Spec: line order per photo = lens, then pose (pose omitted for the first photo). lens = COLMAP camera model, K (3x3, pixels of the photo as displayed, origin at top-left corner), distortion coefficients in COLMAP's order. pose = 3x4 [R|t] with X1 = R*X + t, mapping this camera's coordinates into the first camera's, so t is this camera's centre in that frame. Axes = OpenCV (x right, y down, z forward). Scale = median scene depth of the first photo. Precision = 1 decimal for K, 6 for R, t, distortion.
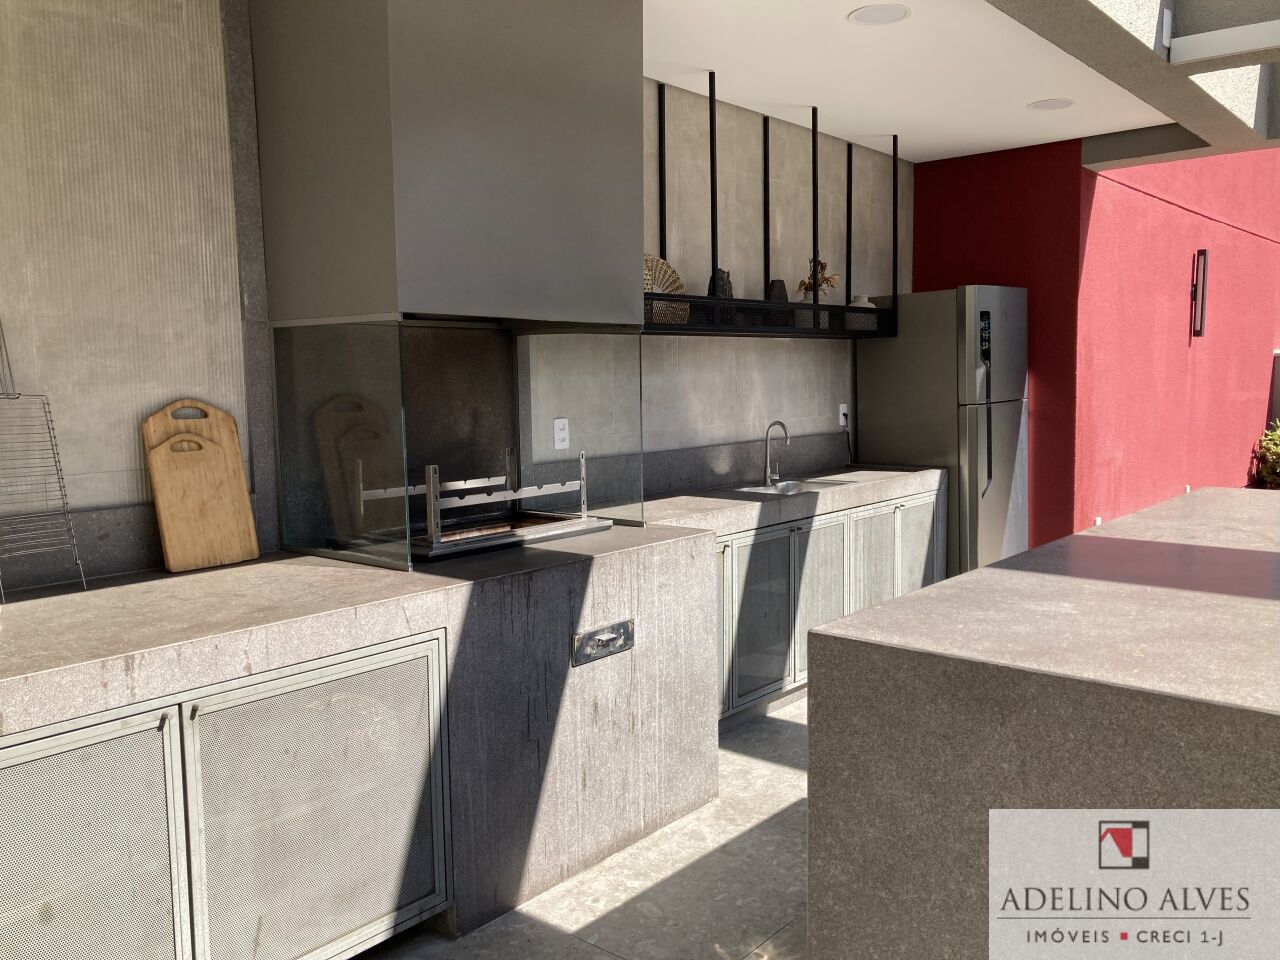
lens RADIAL K [[1064.9, 0, 638.6], [0, 1064.9, 461.9], [0, 0, 1]] dist [0.001679, -0.000979]
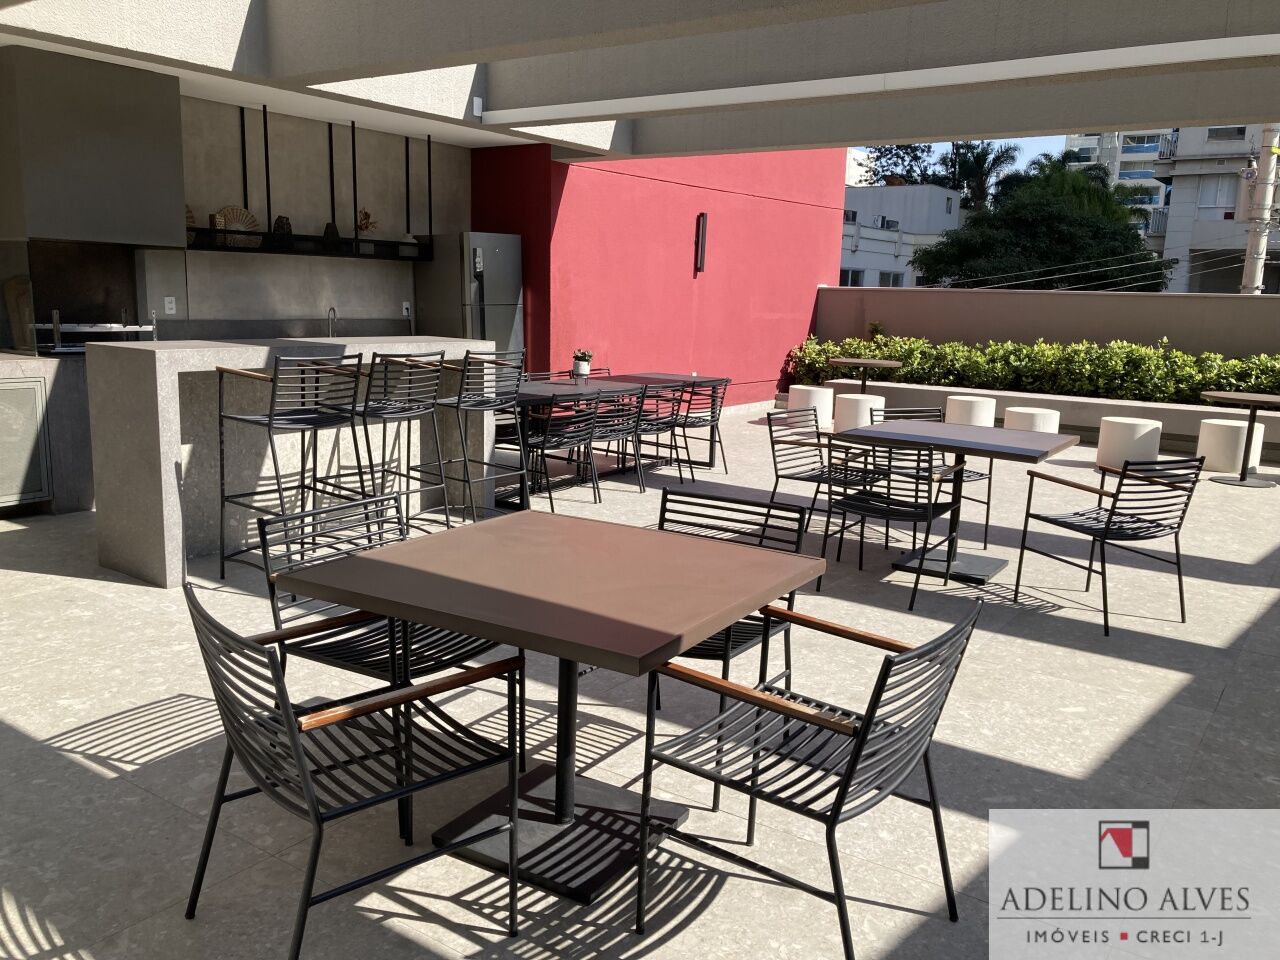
lens RADIAL K [[1024.3, 0, 632.2], [0, 1024.3, 474.6], [0, 0, 1]] dist [0.004064, 0.004783]
pose [[0.993967, 0.027729, 0.106112, 0.486047], [-0.037770, 0.994872, 0.093822, 0.061393], [-0.102967, -0.097264, 0.989918, -0.772048]]
